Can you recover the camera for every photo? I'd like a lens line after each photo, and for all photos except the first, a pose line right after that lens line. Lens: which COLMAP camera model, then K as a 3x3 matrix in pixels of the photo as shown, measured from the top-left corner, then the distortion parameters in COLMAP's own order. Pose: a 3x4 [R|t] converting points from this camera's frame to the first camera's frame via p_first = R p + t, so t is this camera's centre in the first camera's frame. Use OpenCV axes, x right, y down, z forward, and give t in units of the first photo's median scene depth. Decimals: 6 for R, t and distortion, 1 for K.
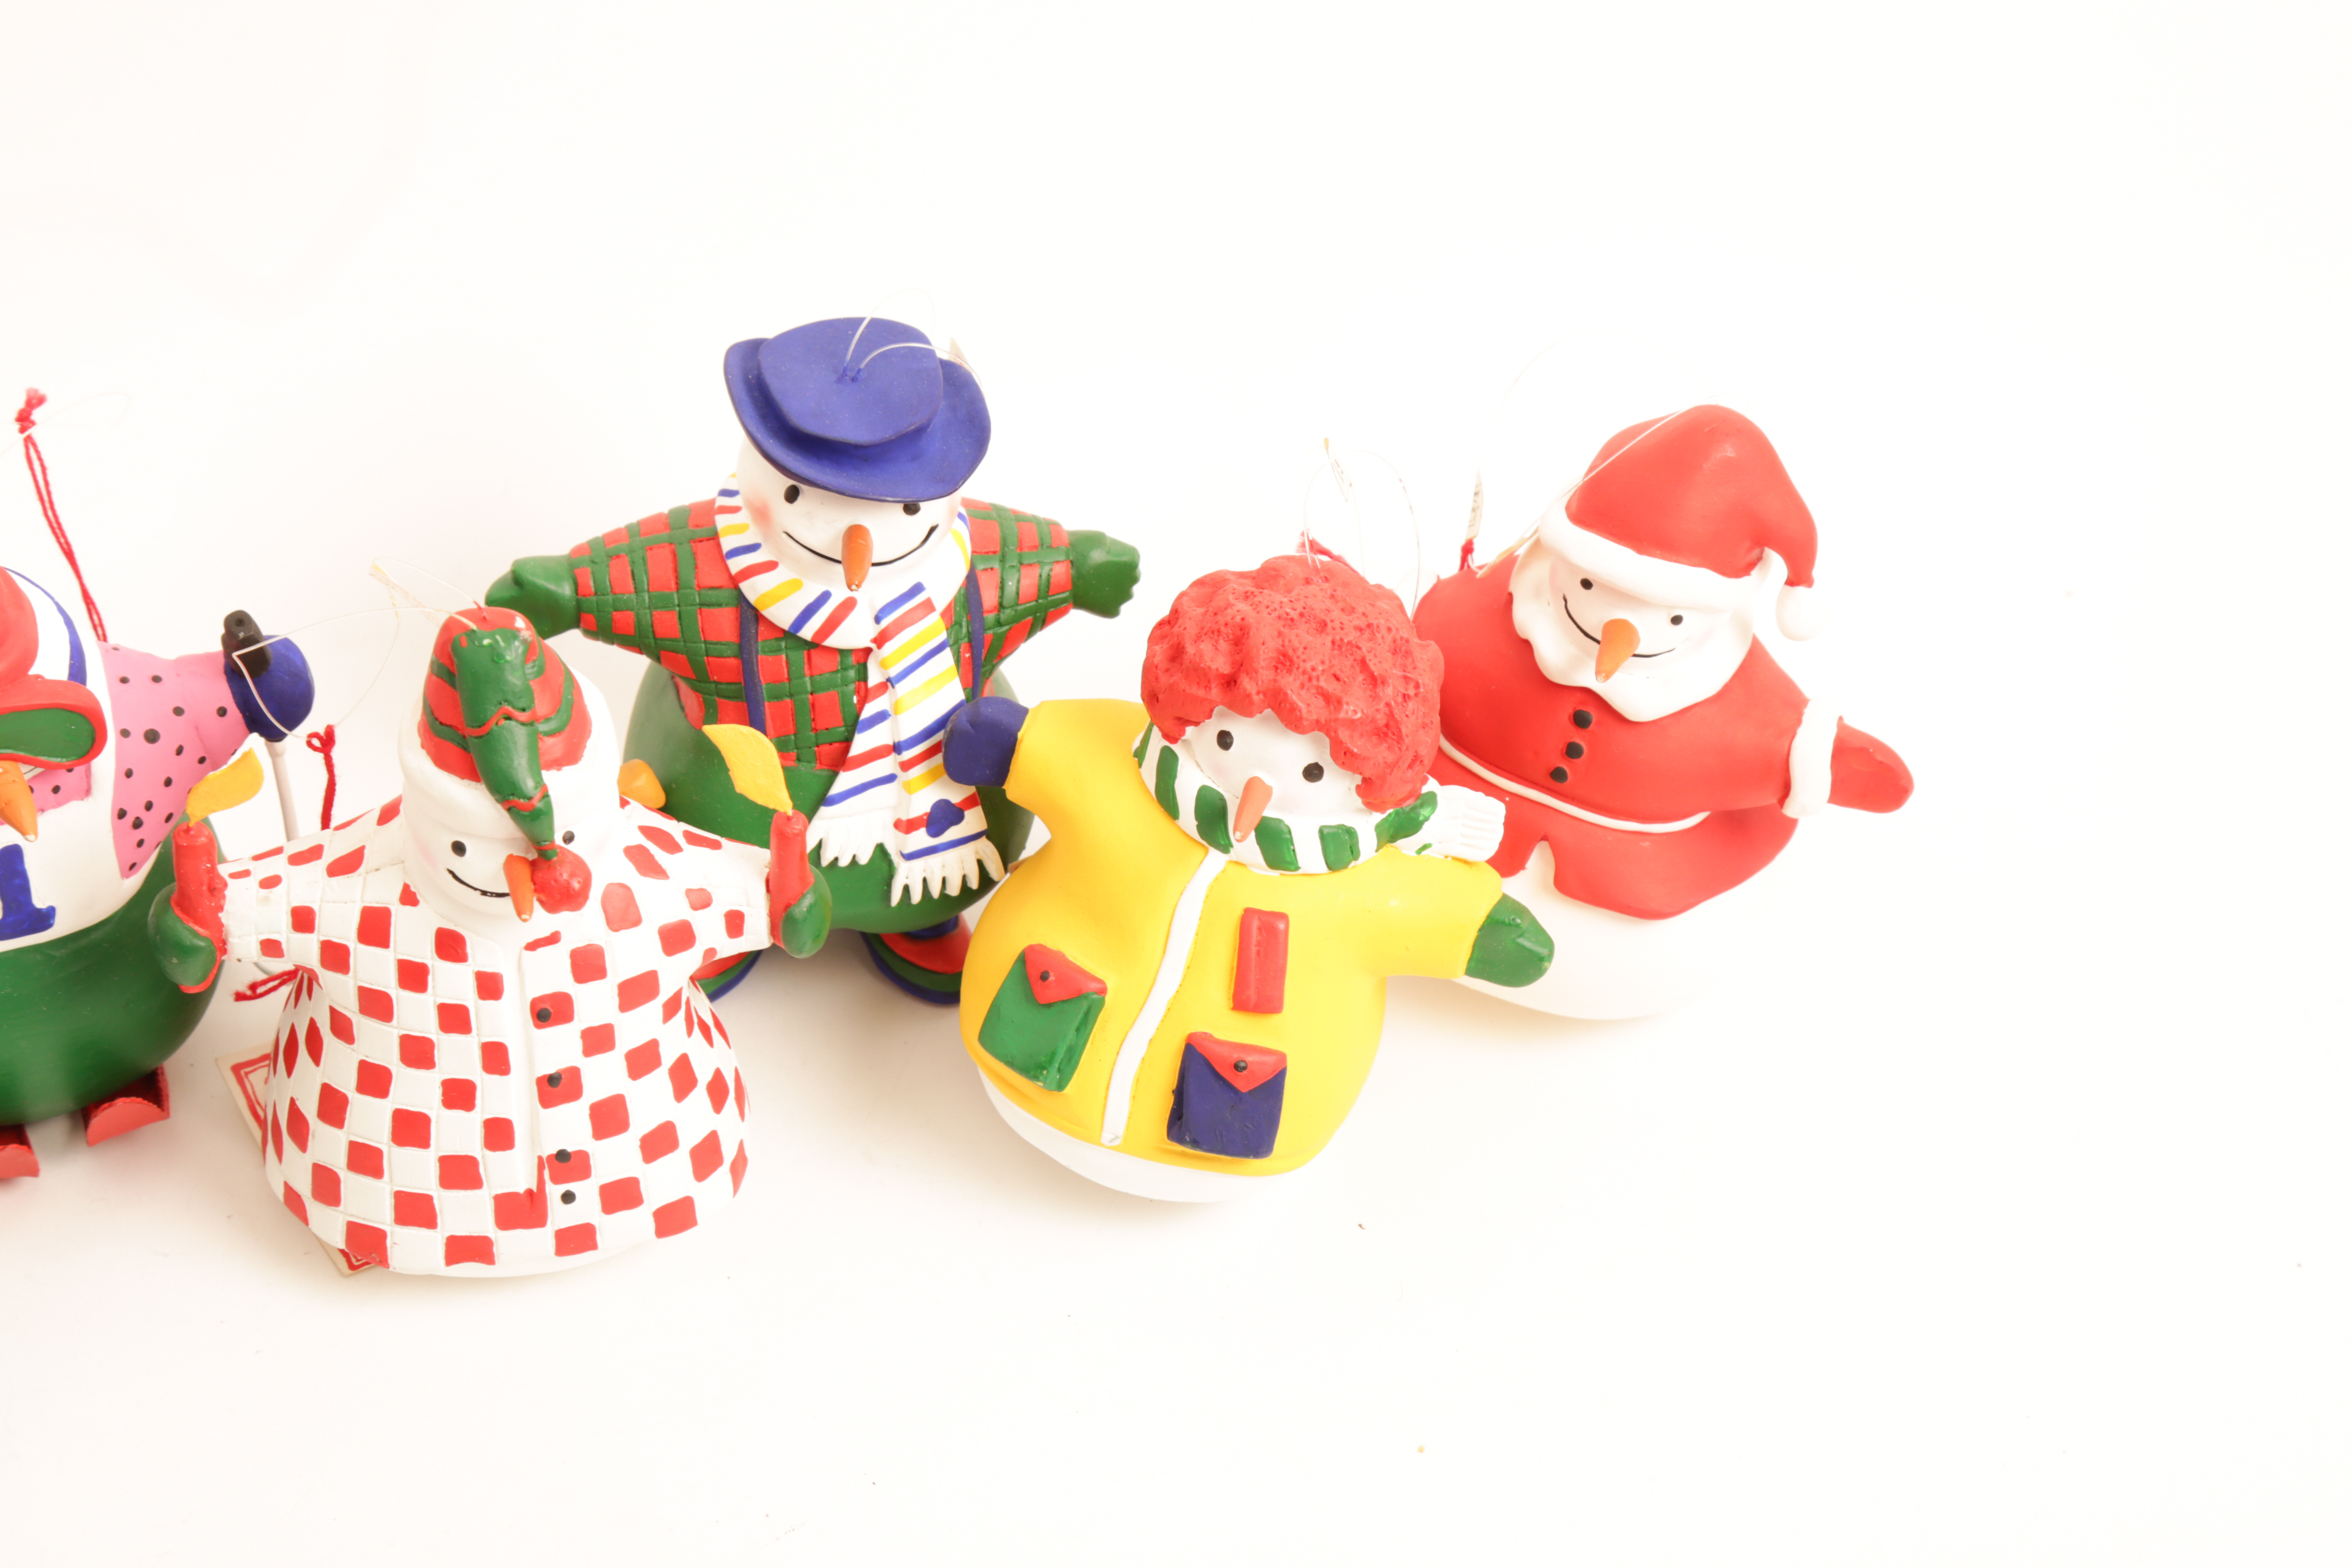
lens RADIAL K [[6405.3, 0, 1164.3], [0, 6405.3, 770.3], [0, 0, 1]] dist [0.533490, -0.045717]
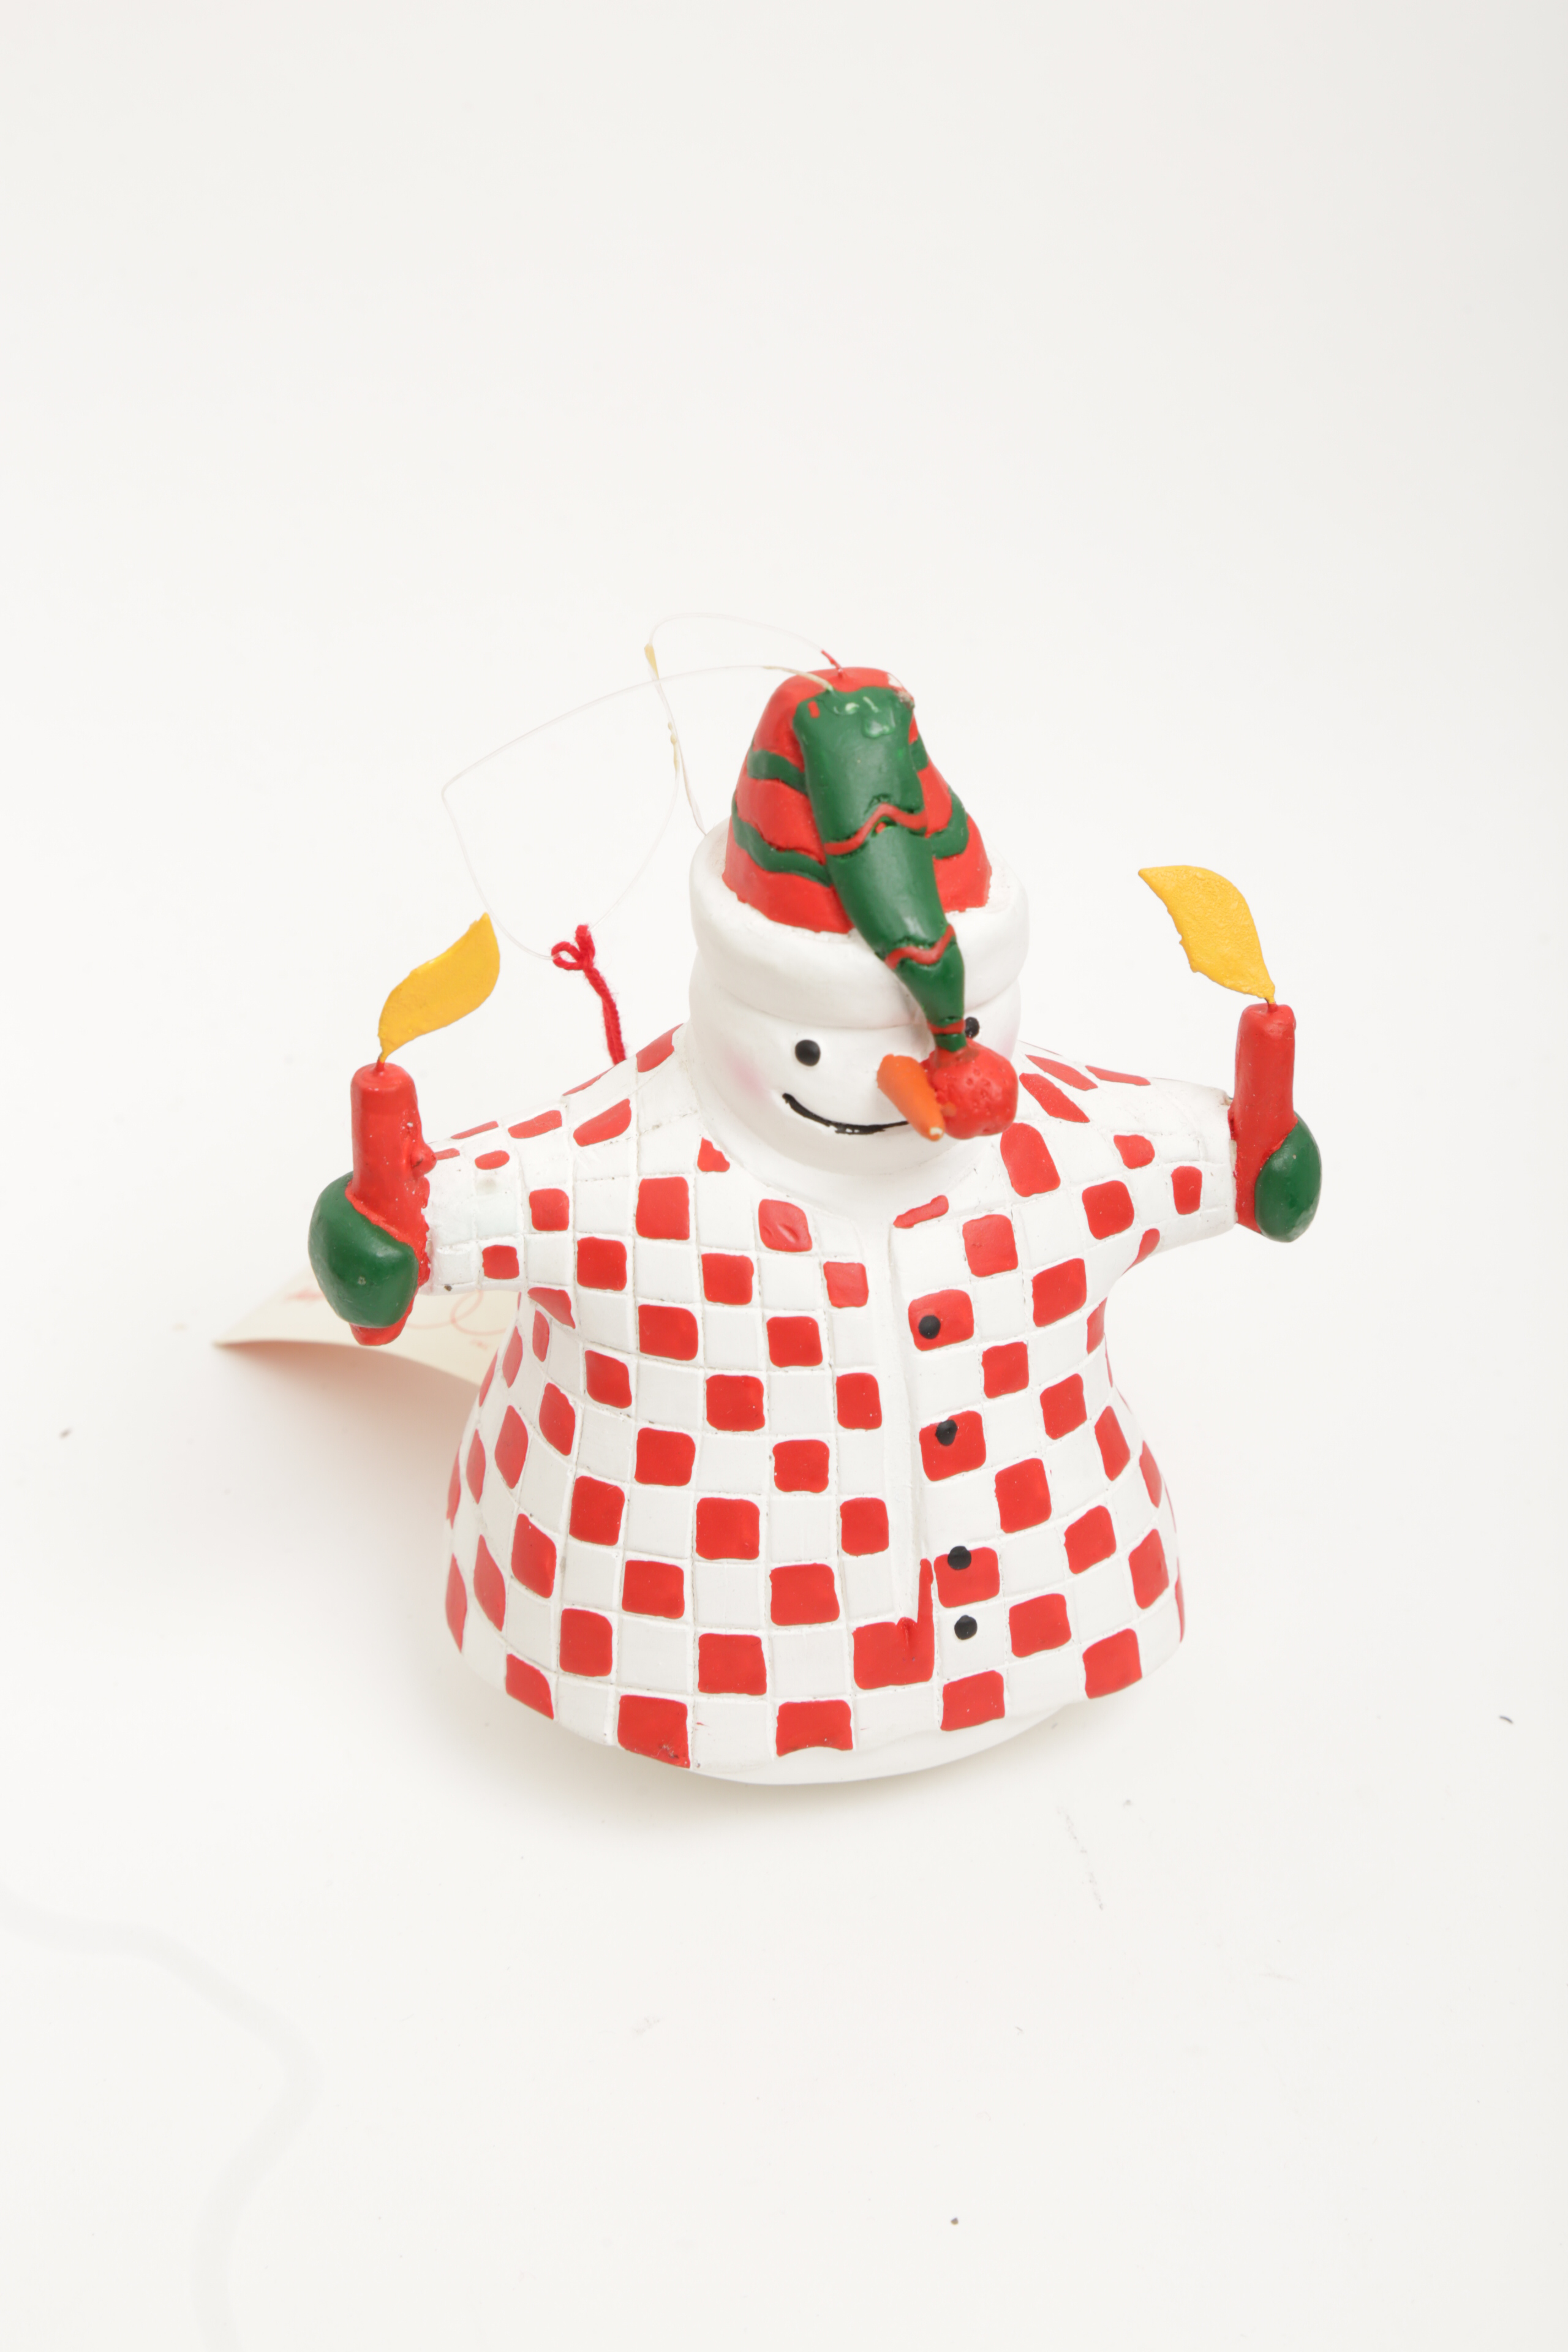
lens RADIAL K [[5951.8, 0, 784.0], [0, 5951.8, 1176.0], [0, 0, 1]] dist [0.455254, -0.690936]
pose [[0.994026, -0.063580, 0.088717, -0.160474], [0.077475, 0.983548, -0.163193, 0.117734], [-0.076882, 0.169091, 0.982597, 0.403799]]
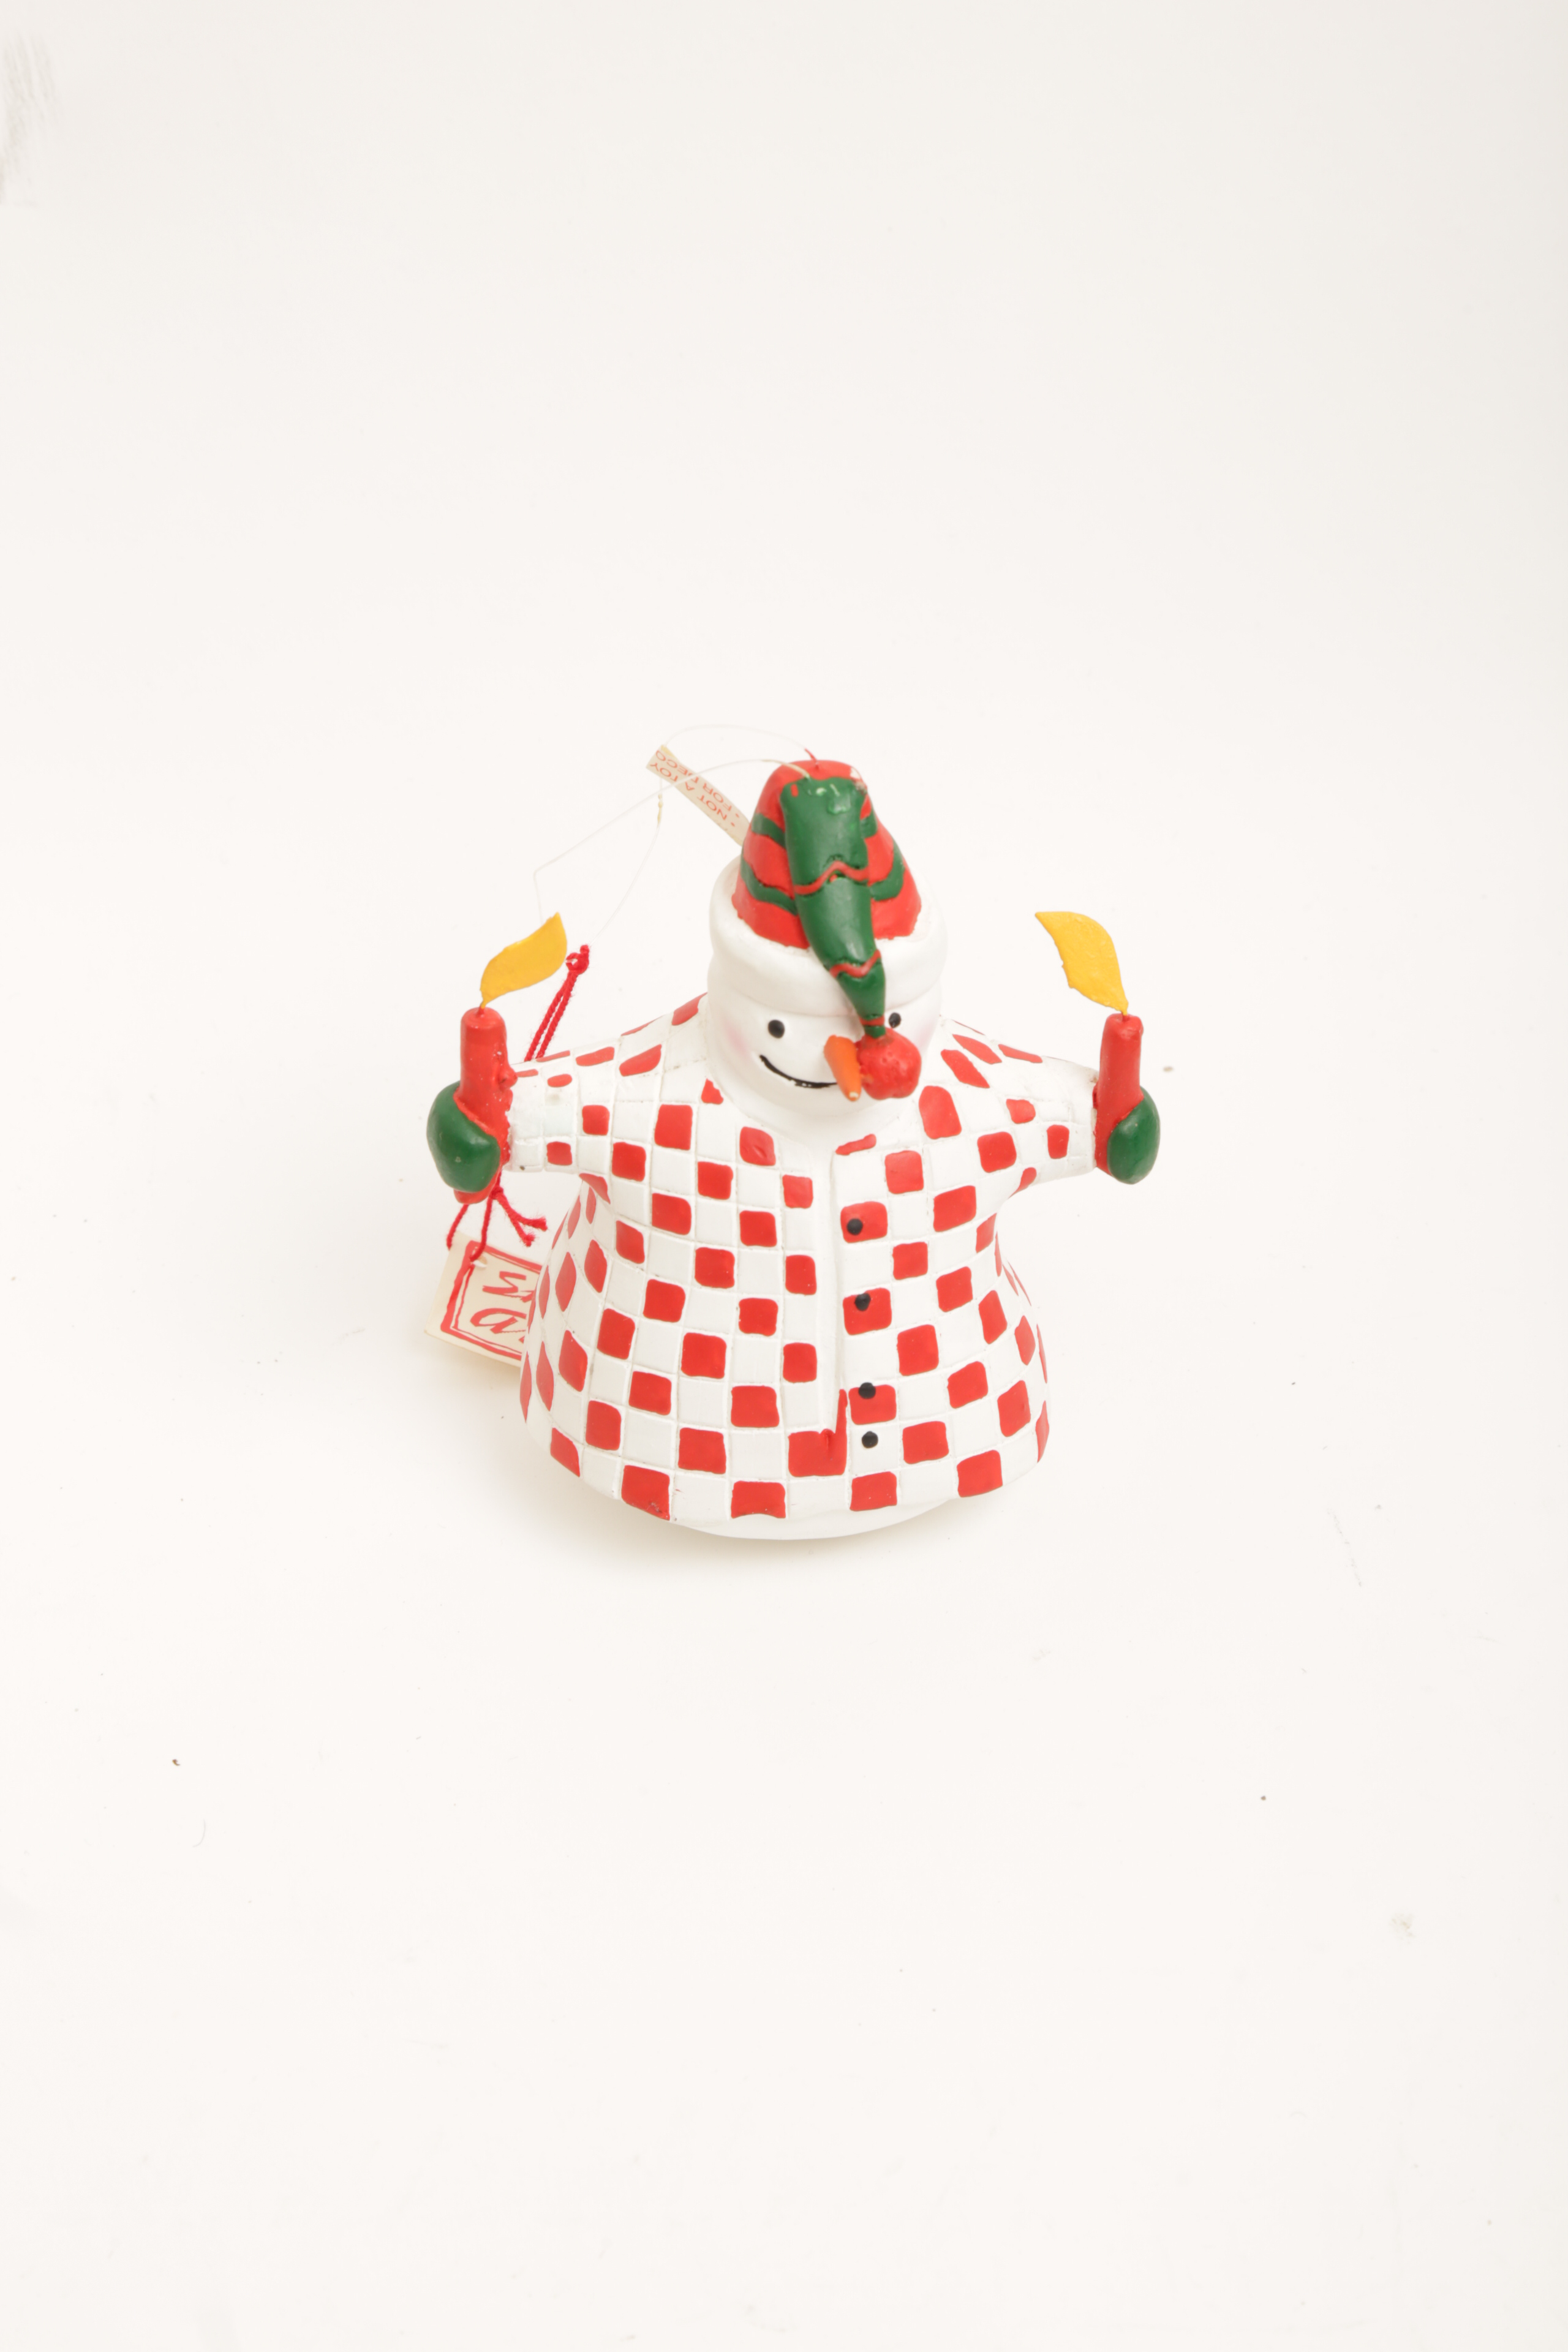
lens RADIAL K [[6405.3, 0, 784.0], [0, 6405.3, 1176.0], [0, 0, 1]] dist [0.533490, -0.045717]
pose [[0.999770, 0.018266, -0.011274, -0.094778], [-0.019417, 0.993493, -0.112226, 0.130614], [0.009151, 0.112419, 0.993619, 0.097476]]
